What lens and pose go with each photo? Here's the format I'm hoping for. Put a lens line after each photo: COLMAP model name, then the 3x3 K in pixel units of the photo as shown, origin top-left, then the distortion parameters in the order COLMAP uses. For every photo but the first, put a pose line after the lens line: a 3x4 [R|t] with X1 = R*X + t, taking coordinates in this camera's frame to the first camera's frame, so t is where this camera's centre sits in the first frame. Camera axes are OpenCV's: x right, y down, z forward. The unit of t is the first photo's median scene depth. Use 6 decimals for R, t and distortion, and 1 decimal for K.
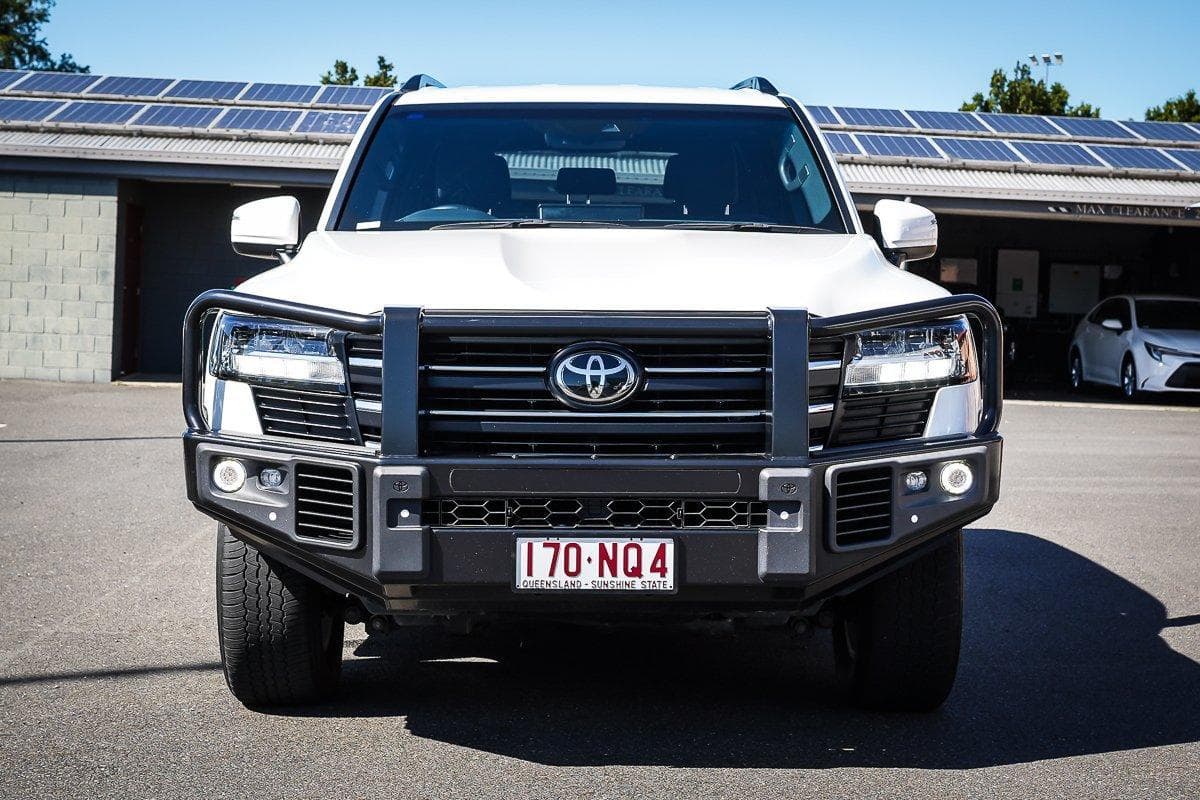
lens RADIAL K [[2030.2, 0, 610.9], [0, 2030.2, 448.8], [0, 0, 1]] dist [-0.044806, 0.000000]
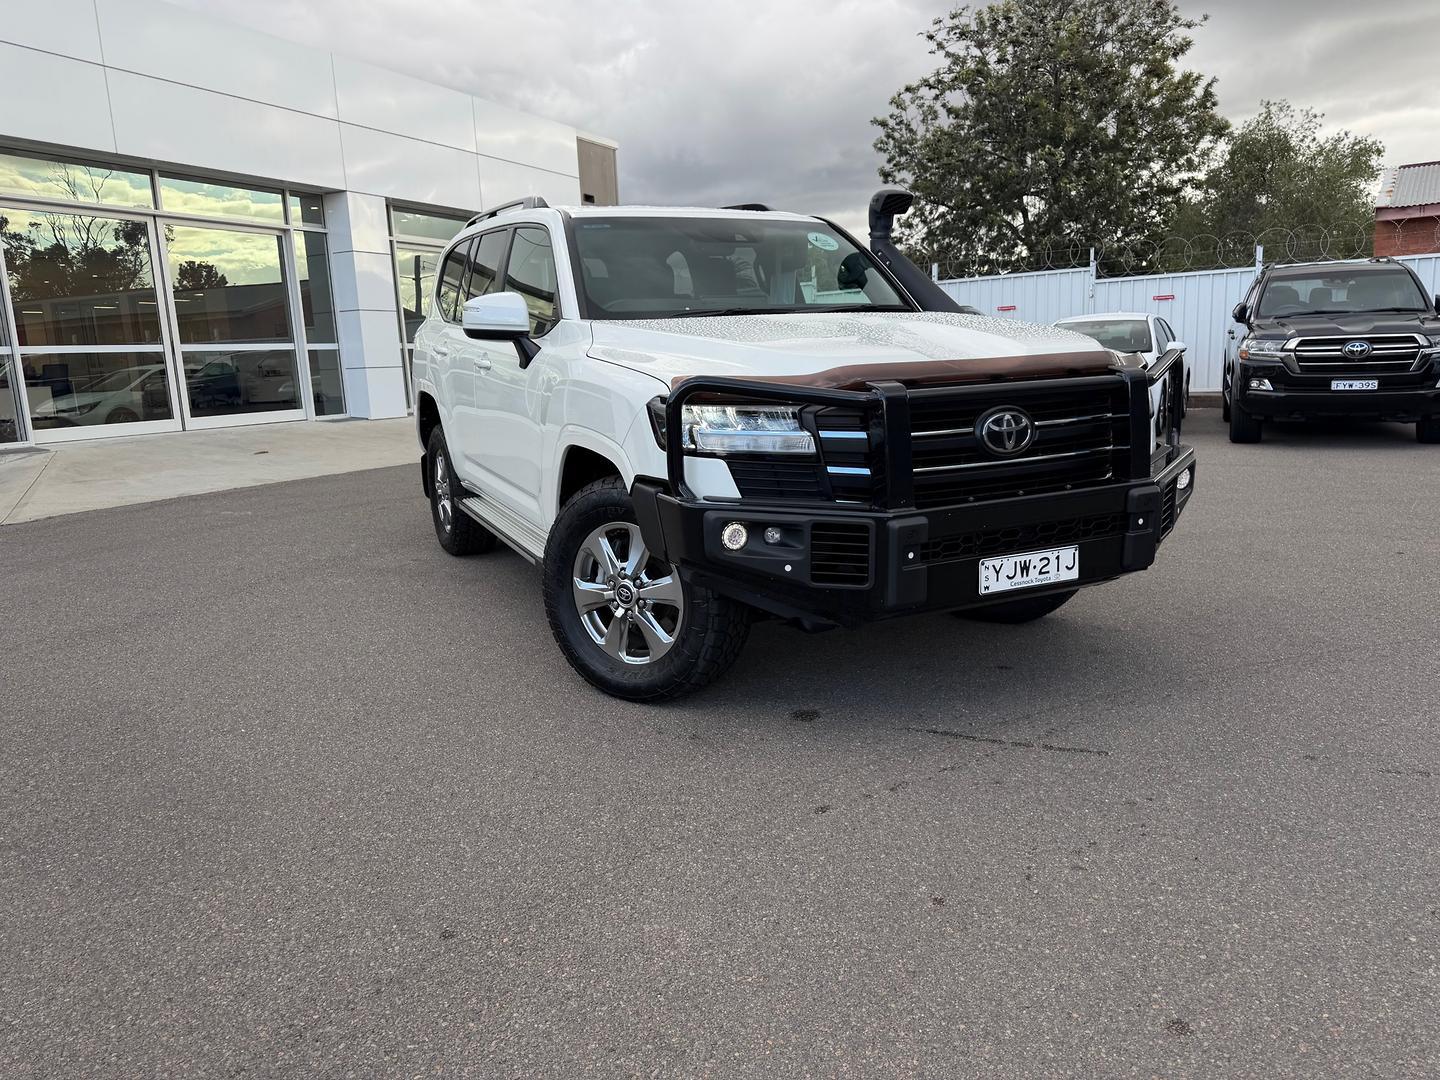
lens RADIAL K [[1082.0, 0, 742.8], [0, 1082.0, 551.4], [0, 0, 1]] dist [0.013639, -0.012571]
pose [[0.910496, -0.115634, 0.397021, -0.441491], [0.067312, 0.988746, 0.133609, -0.063364], [-0.408002, -0.094926, 0.908033, 0.433363]]
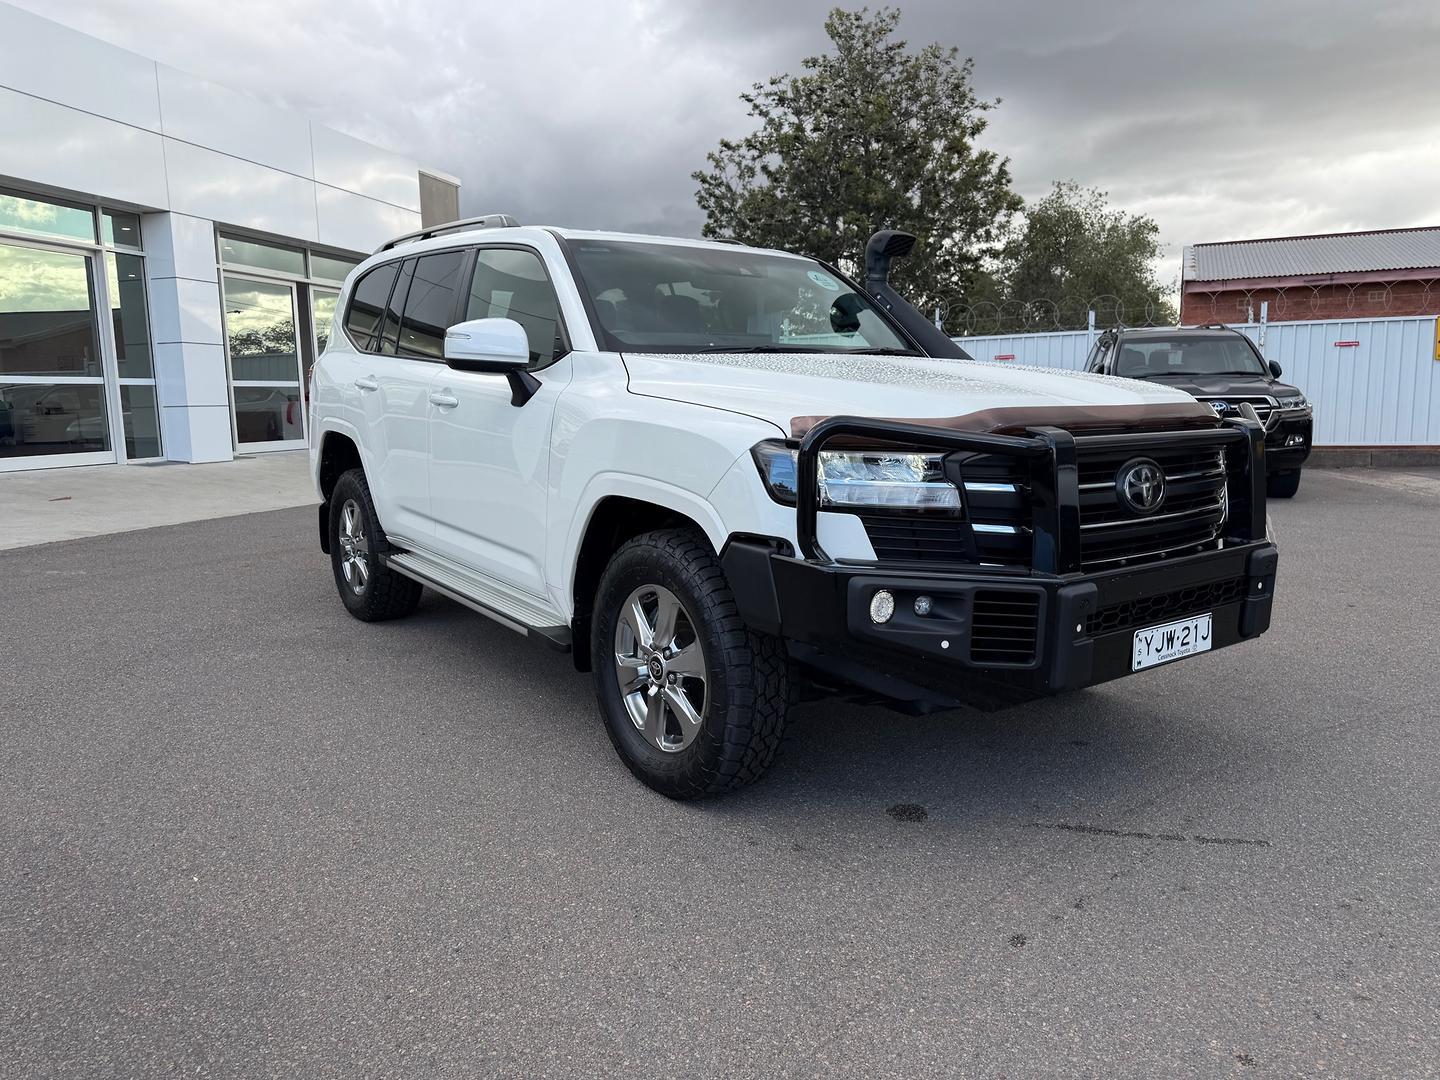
lens RADIAL K [[1082.0, 0, 746.0], [0, 1082.0, 540.0], [0, 0, 1]] dist [0.013639, -0.012571]
pose [[0.821949, -0.094356, 0.561691, -0.543511], [0.053334, 0.994600, 0.089033, -0.071522], [-0.567058, -0.043223, 0.822543, 0.616015]]
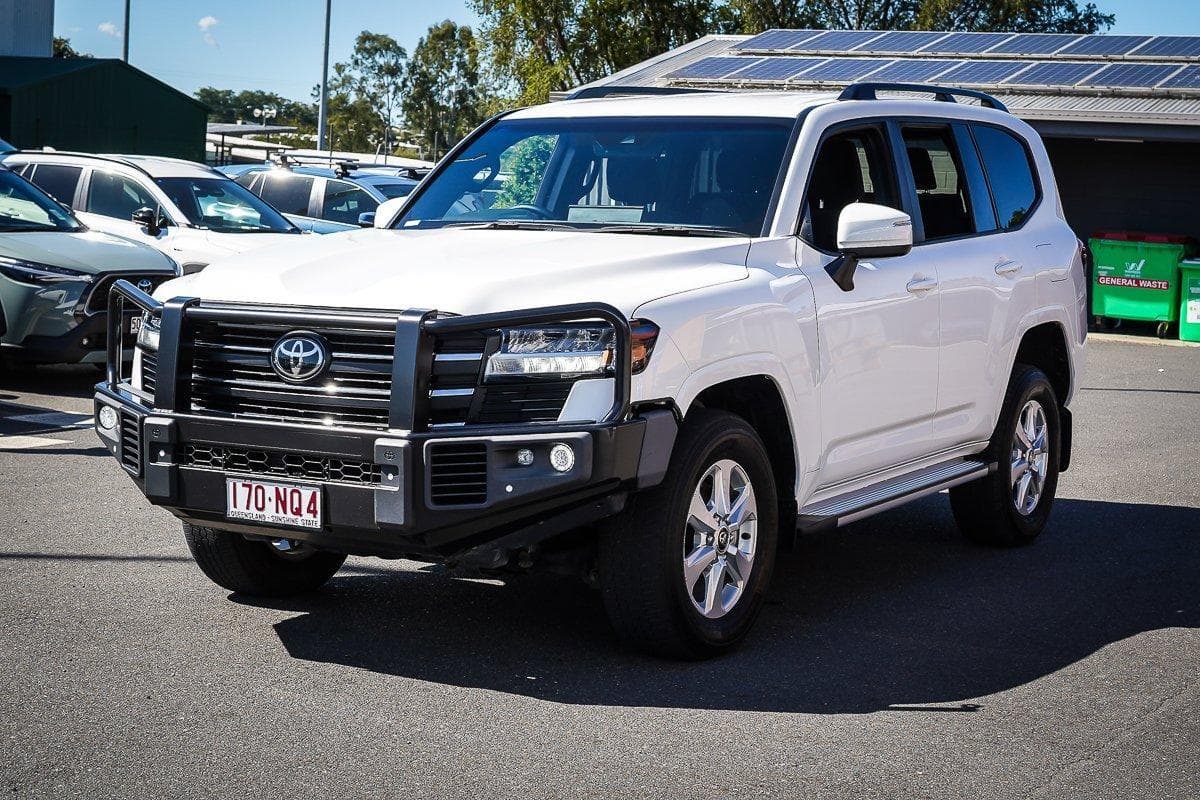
lens RADIAL K [[2030.2, 0, 592.4], [0, 2030.2, 401.4], [0, 0, 1]] dist [-0.044806, 0.000000]
pose [[0.847529, 0.054929, -0.527898, 0.824812], [-0.054034, 0.998392, 0.017133, -0.039786], [0.527991, 0.014004, 0.849135, 0.013276]]
